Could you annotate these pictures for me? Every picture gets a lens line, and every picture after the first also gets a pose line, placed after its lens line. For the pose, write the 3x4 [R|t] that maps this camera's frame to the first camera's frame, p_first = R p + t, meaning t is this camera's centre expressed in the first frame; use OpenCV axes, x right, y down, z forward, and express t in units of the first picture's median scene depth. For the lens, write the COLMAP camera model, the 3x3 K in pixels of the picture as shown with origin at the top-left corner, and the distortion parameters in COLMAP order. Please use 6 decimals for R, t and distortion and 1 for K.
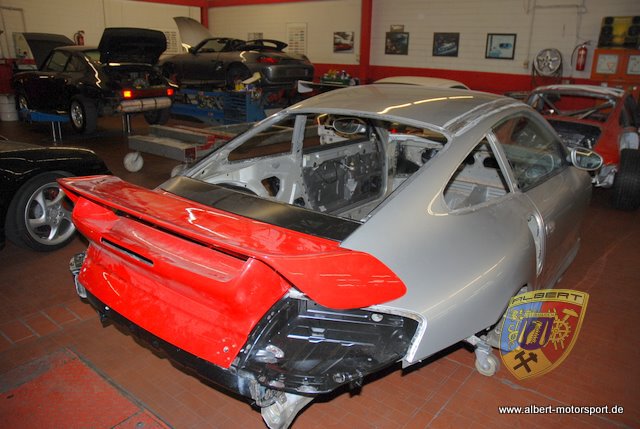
lens RADIAL K [[500.3, 0, 316.4], [0, 500.3, 212.4], [0, 0, 1]] dist [-0.141322, 0.079913]
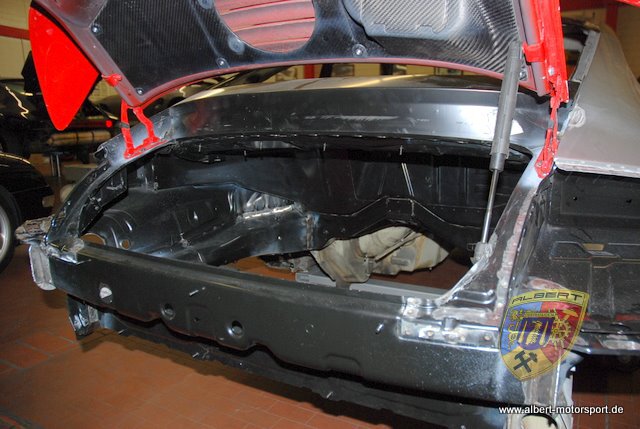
lens RADIAL K [[500.3, 0, 322.1], [0, 500.3, 218.6], [0, 0, 1]] dist [-0.141322, 0.079913]
pose [[0.986199, -0.070738, 0.149691, -0.195695], [0.086286, 0.991233, -0.100055, 0.136137], [-0.141301, 0.111590, 0.983657, 0.327912]]
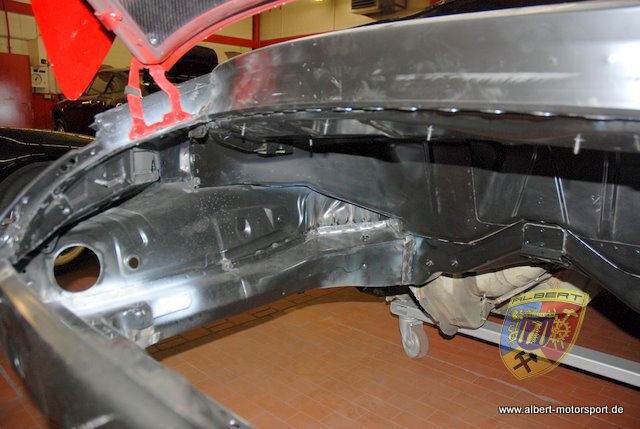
lens RADIAL K [[500.3, 0, 322.4], [0, 500.3, 217.2], [0, 0, 1]] dist [-0.141322, 0.079913]
pose [[0.996992, 0.008542, -0.077029, -0.159162], [-0.017499, 0.993052, -0.116365, 0.102662], [0.075500, 0.117363, 0.990215, 0.500337]]
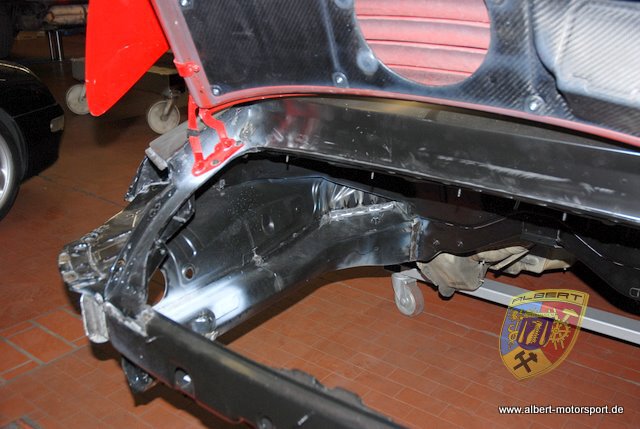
lens RADIAL K [[671.3, 0, 316.7], [0, 671.3, 232.8], [0, 0, 1]] dist [-0.076582, 0.000000]
pose [[0.999400, -0.026931, 0.021799, -0.226844], [0.025152, 0.996624, 0.078149, 0.026768], [-0.023830, -0.077553, 0.996703, 0.310071]]
